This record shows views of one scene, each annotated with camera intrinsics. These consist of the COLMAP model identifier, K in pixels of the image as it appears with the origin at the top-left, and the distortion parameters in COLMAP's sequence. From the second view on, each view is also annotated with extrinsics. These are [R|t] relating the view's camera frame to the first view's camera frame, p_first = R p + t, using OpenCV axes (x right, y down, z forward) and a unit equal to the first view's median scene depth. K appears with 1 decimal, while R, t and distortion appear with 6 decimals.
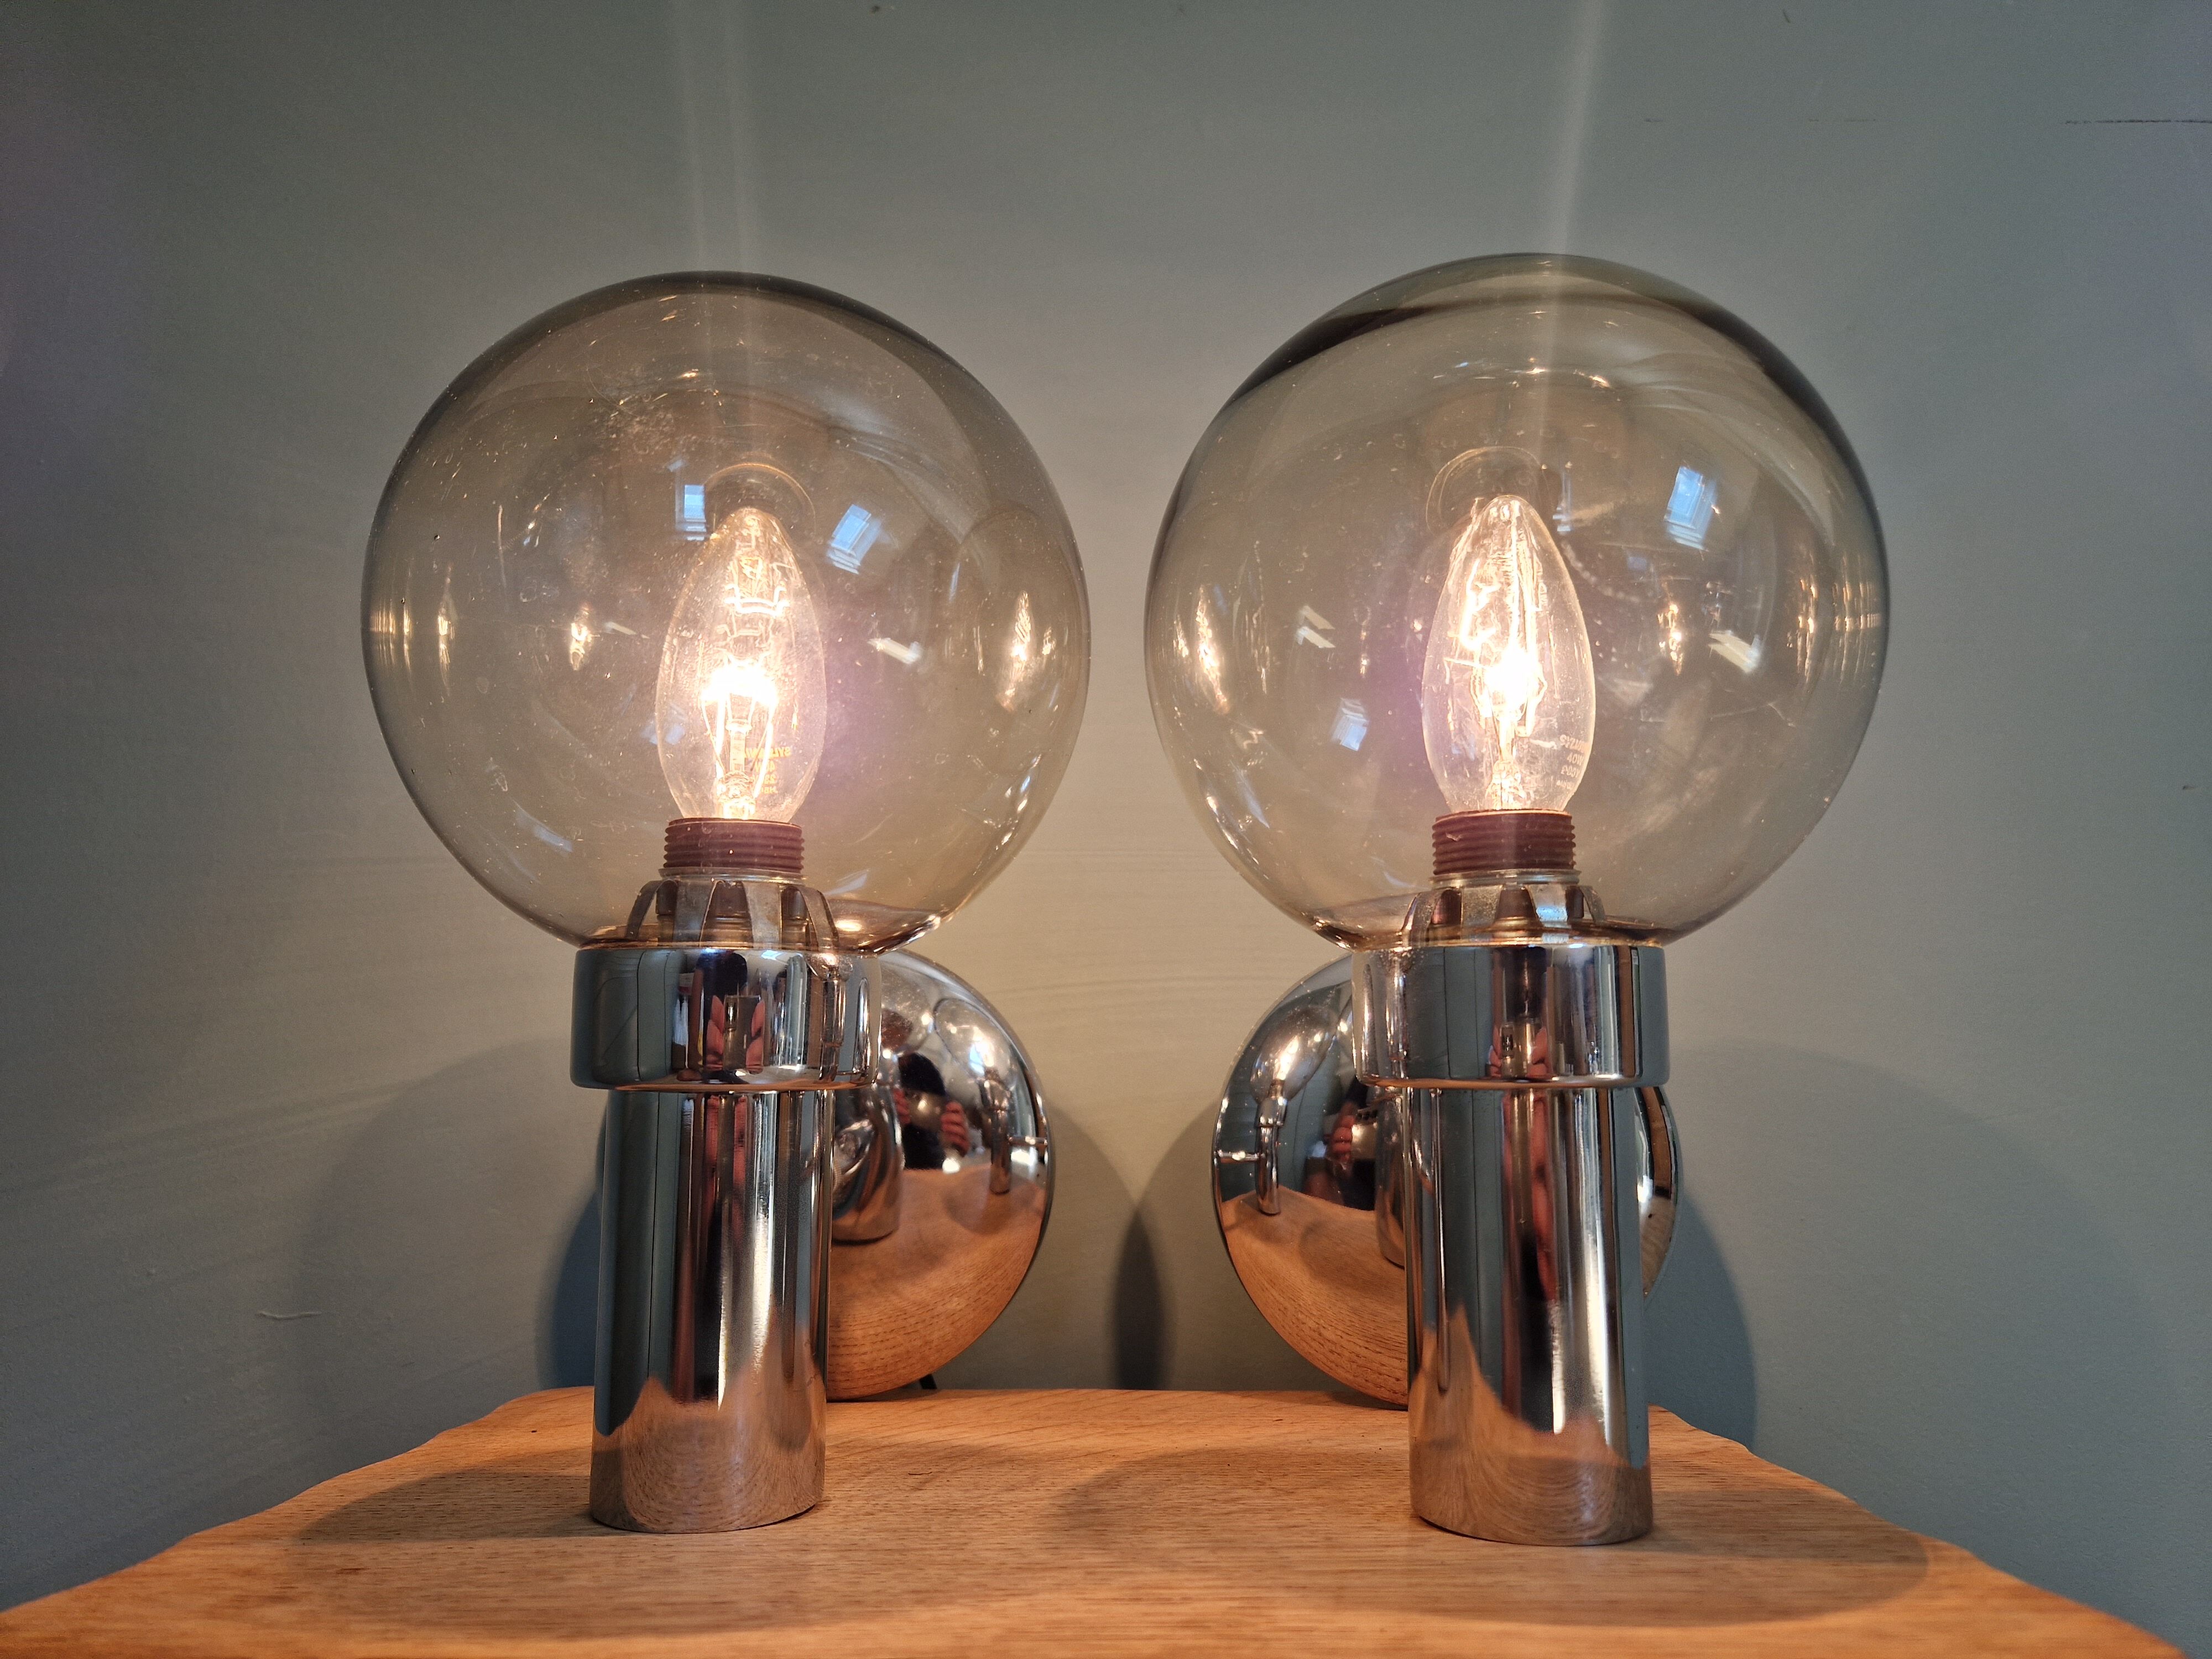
lens RADIAL K [[1443.8, 0, 1111.8], [0, 1443.8, 830.1], [0, 0, 1]] dist [0.048294, -0.040503]
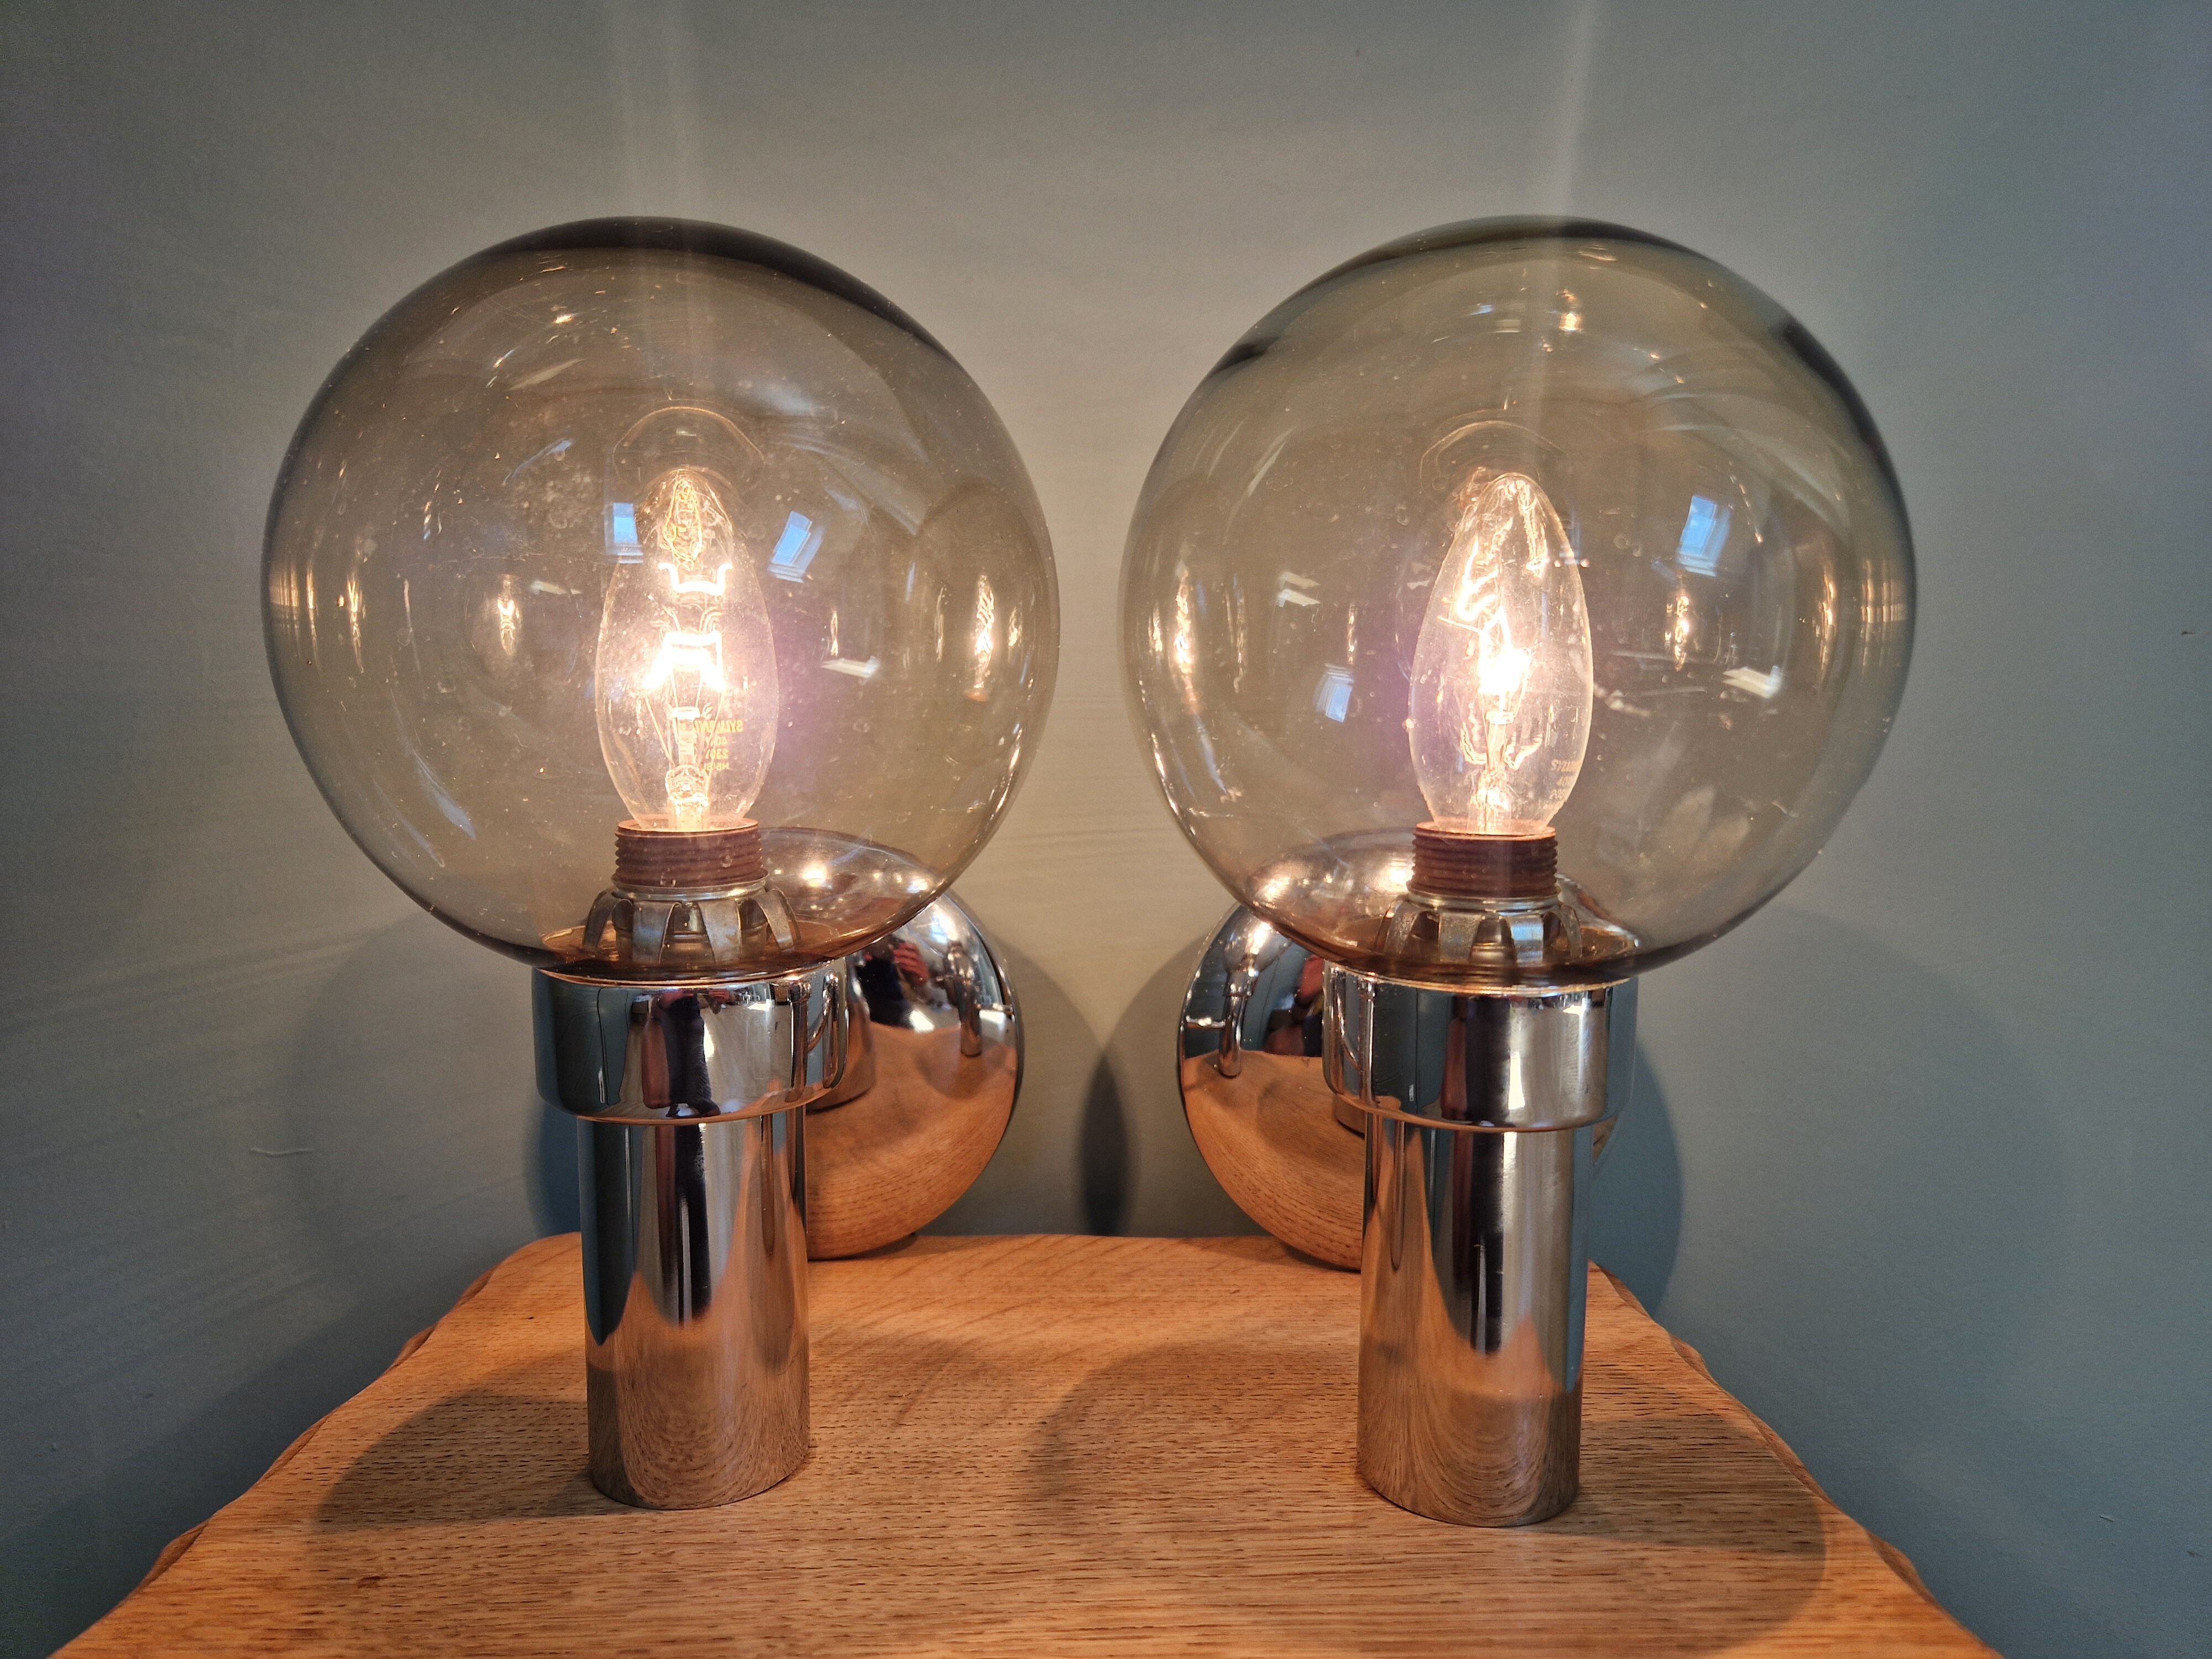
lens RADIAL K [[1452.7, 0, 1106.7], [0, 1452.7, 830.5], [0, 0, 1]] dist [0.058508, -0.061830]
pose [[0.999797, 0.002114, 0.020023, -0.002480], [-0.006876, 0.970533, 0.240871, -0.230325], [-0.018924, -0.240960, 0.970351, 0.058206]]
